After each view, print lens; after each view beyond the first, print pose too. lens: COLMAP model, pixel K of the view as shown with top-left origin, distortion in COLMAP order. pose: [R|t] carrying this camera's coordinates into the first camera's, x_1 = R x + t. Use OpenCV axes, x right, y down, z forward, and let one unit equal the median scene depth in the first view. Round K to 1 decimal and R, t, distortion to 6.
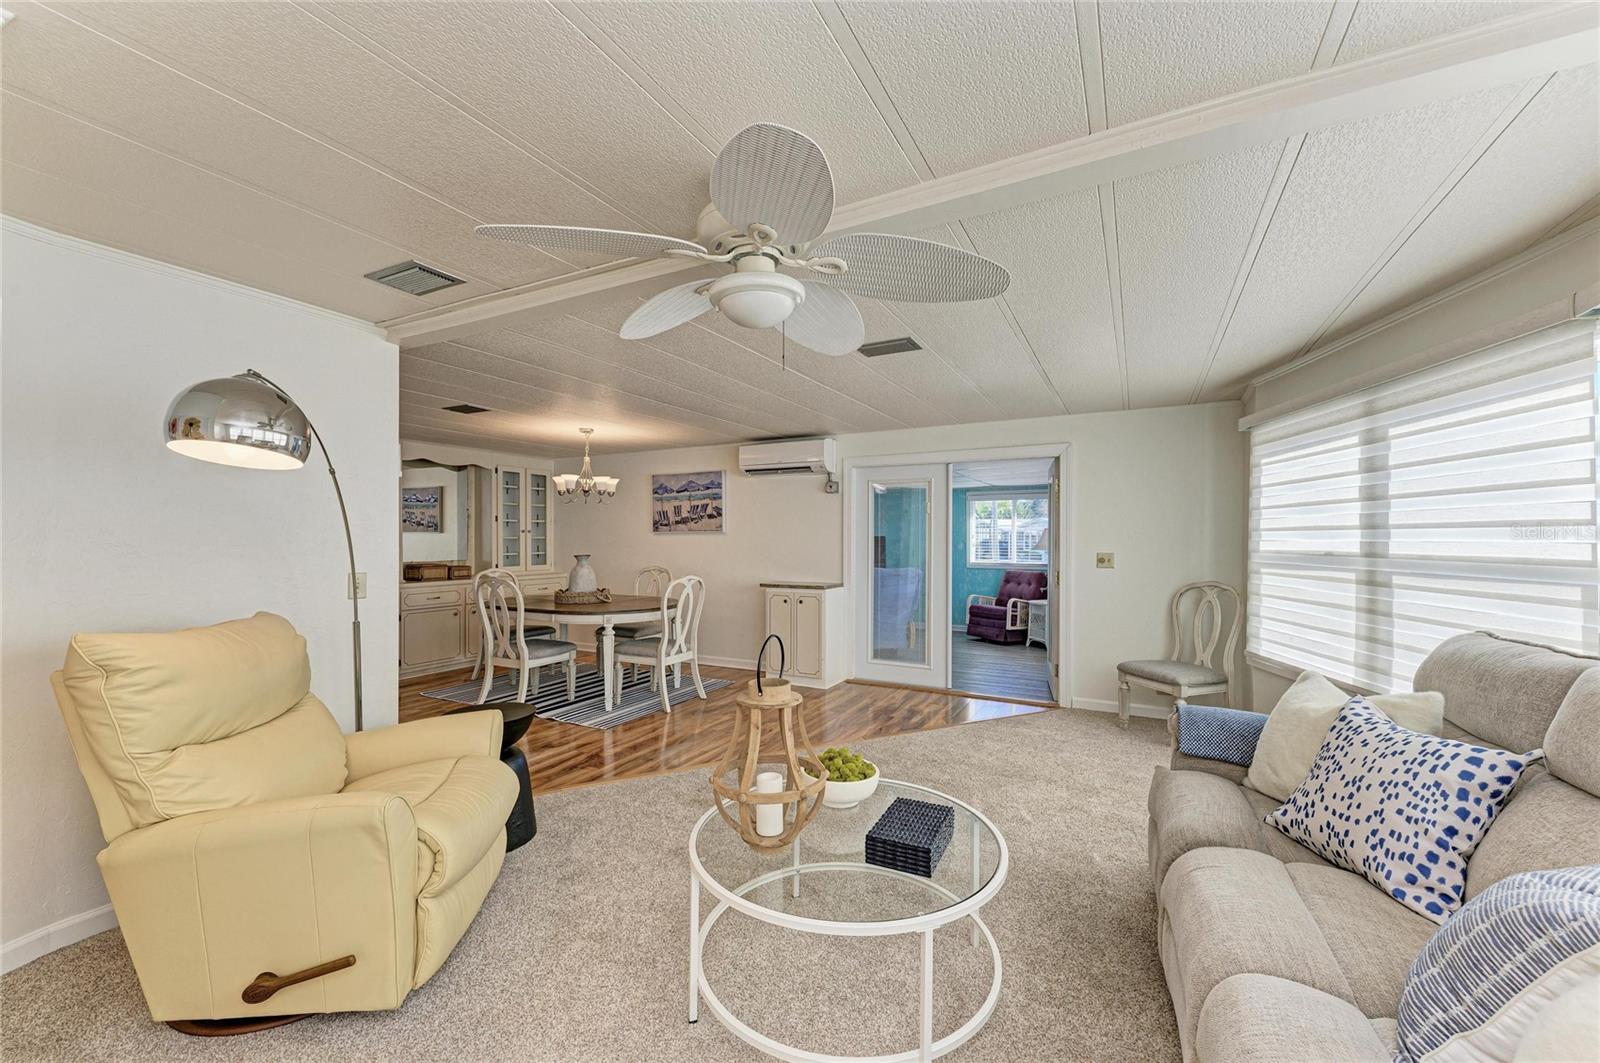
lens RADIAL K [[629.3, 0, 803.4], [0, 629.3, 536.8], [0, 0, 1]] dist [0.001637, -0.000100]
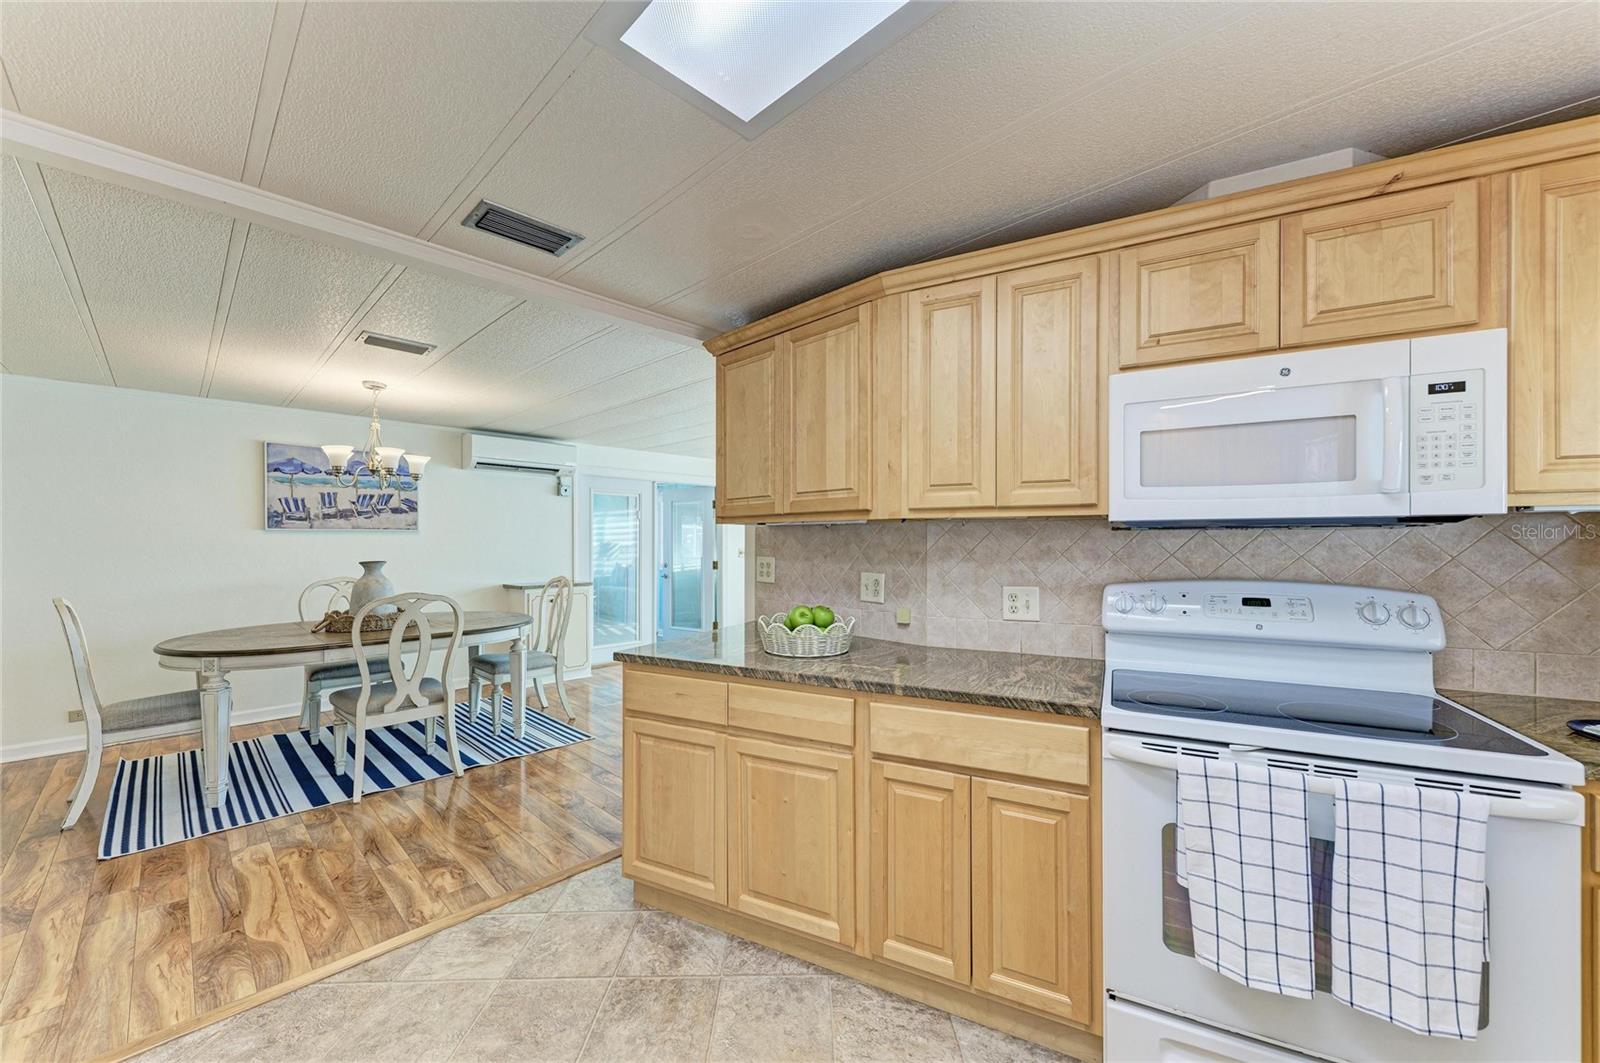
lens RADIAL K [[614.8, 0, 813.8], [0, 614.8, 541.6], [0, 0, 1]] dist [0.029923, -0.010278]
pose [[0.271984, 0.000072, 0.962302, -0.752204], [-0.003265, 0.999994, 0.000848, 0.003862], [-0.962296, -0.003372, 0.271983, 0.282524]]
